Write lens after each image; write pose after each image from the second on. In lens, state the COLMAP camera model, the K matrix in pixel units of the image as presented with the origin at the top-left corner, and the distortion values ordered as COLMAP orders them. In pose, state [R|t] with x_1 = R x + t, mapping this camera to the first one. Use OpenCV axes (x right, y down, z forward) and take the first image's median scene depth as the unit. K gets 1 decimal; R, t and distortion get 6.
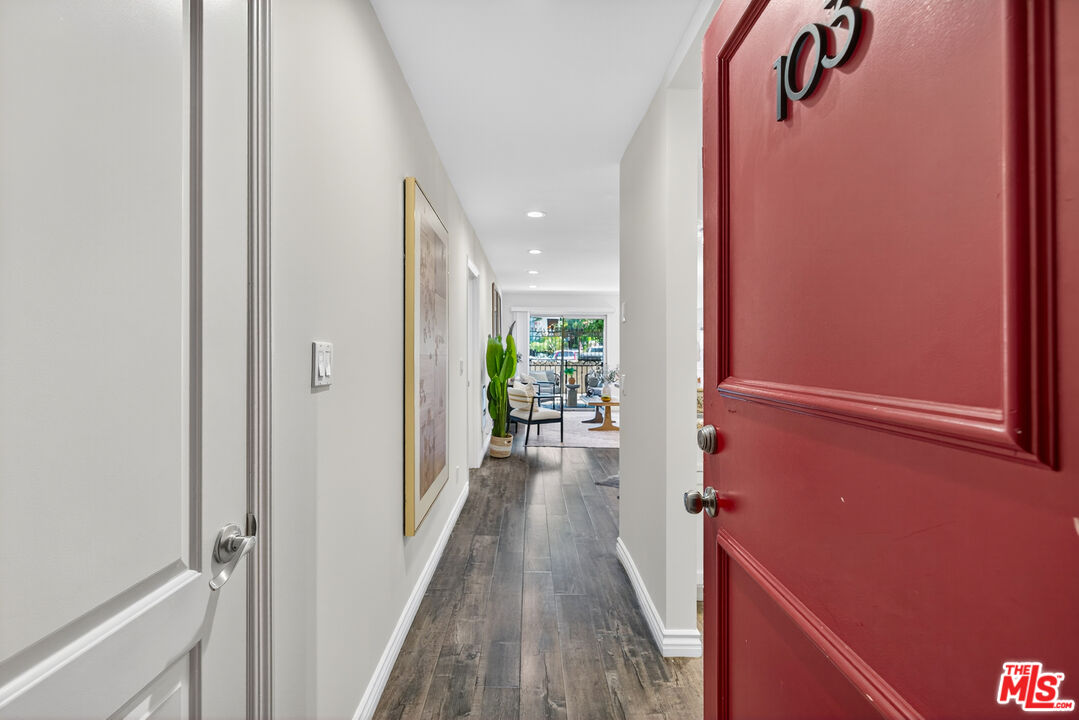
lens RADIAL K [[486.8, 0, 534.9], [0, 486.8, 360.5], [0, 0, 1]] dist [-0.002033, 0.000089]
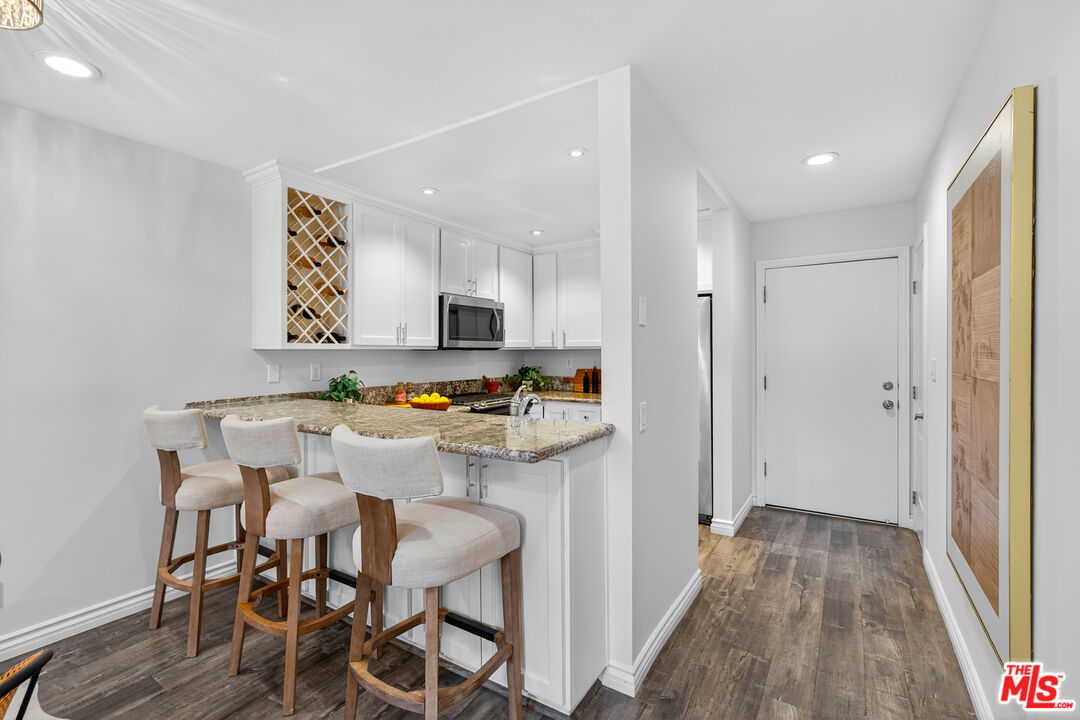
lens RADIAL K [[482.4, 0, 537.1], [0, 482.4, 352.9], [0, 0, 1]] dist [0.000075, 0.000277]
pose [[-0.831925, 0.004142, 0.554873, -0.072850], [0.015070, 0.999772, 0.015131, -0.053259], [-0.554683, 0.020950, -0.831798, 1.611027]]
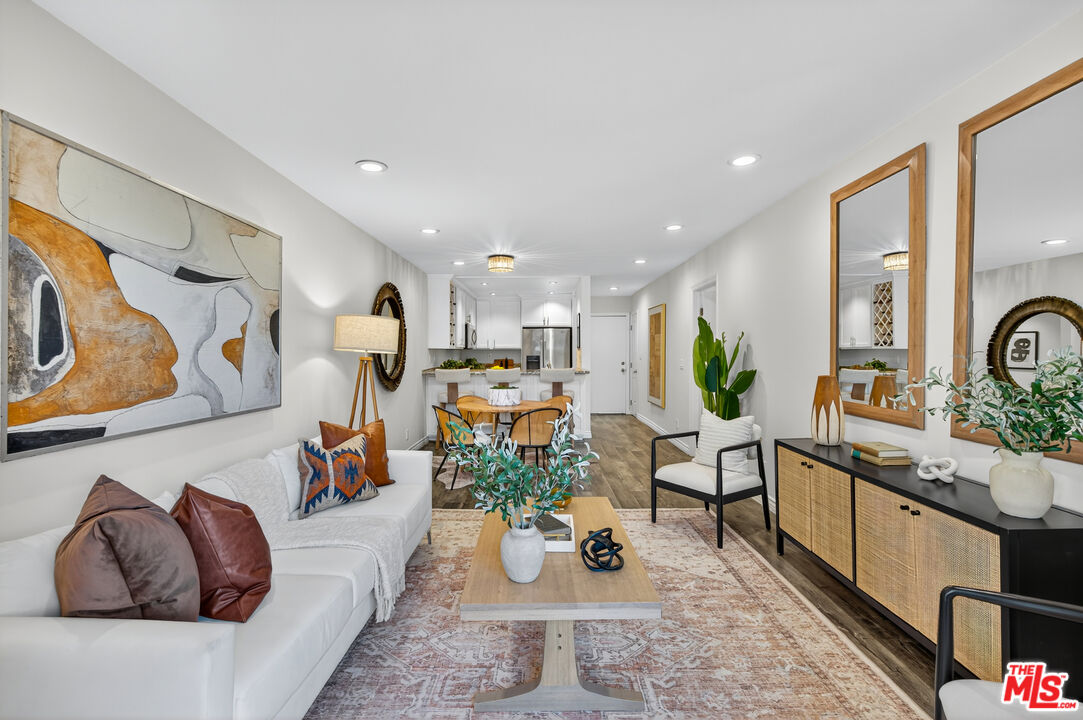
lens RADIAL K [[483.7, 0, 538.6], [0, 483.7, 352.8], [0, 0, 1]] dist [0.000075, 0.000277]
pose [[-0.999811, 0.004496, 0.018912, 0.393240], [0.004862, 0.999801, 0.019342, -0.076959], [-0.018821, 0.019430, -0.999634, 3.481346]]
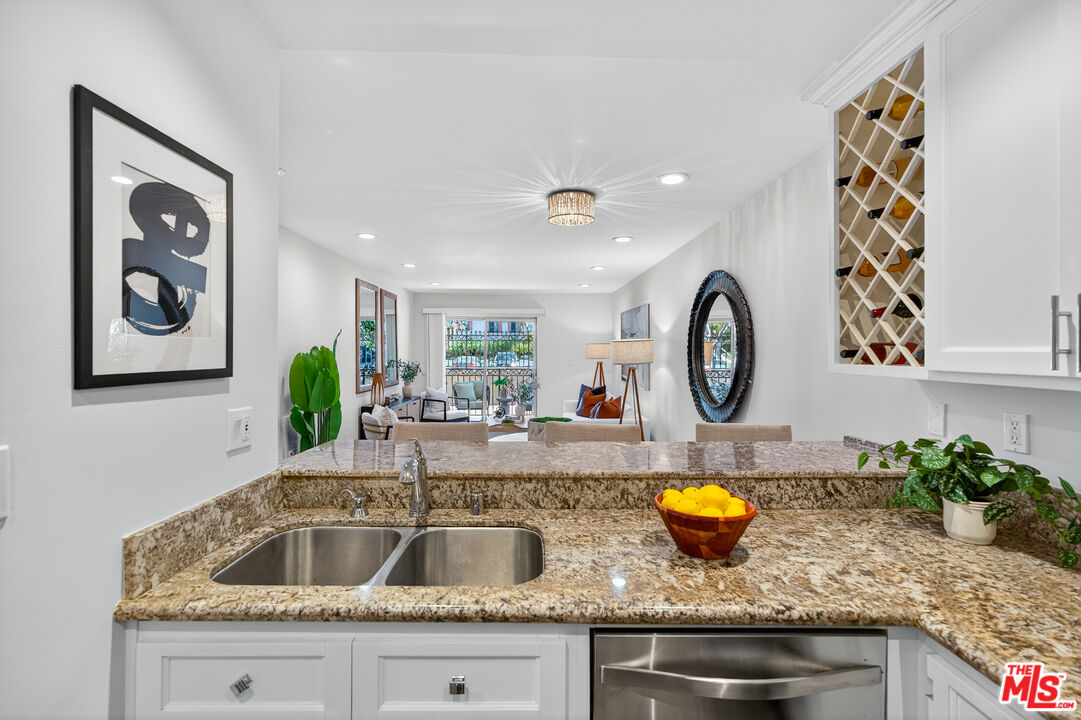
lens RADIAL K [[492.7, 0, 534.3], [0, 492.7, 357.9], [0, 0, 1]] dist [-0.003258, -0.000083]
pose [[0.999983, 0.004797, -0.003264, 0.500007], [-0.004811, 0.999980, -0.004132, -0.068722], [0.003244, 0.004147, 0.999986, 0.482099]]
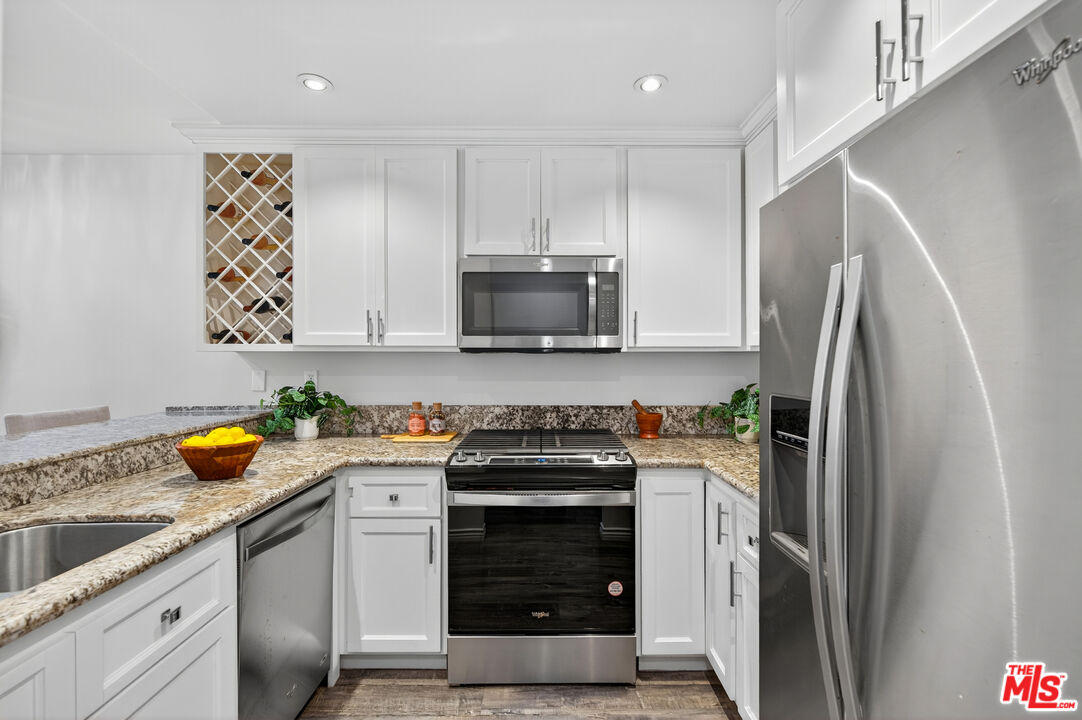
lens RADIAL K [[512.7, 0, 541.0], [0, 512.7, 360.0], [0, 0, 1]] dist [0.001251, 0.000237]
pose [[0.006900, 0.001191, 0.999975, 0.040472], [0.015448, 0.999880, -0.001298, -0.029862], [-0.999857, 0.015457, 0.006881, 0.540915]]
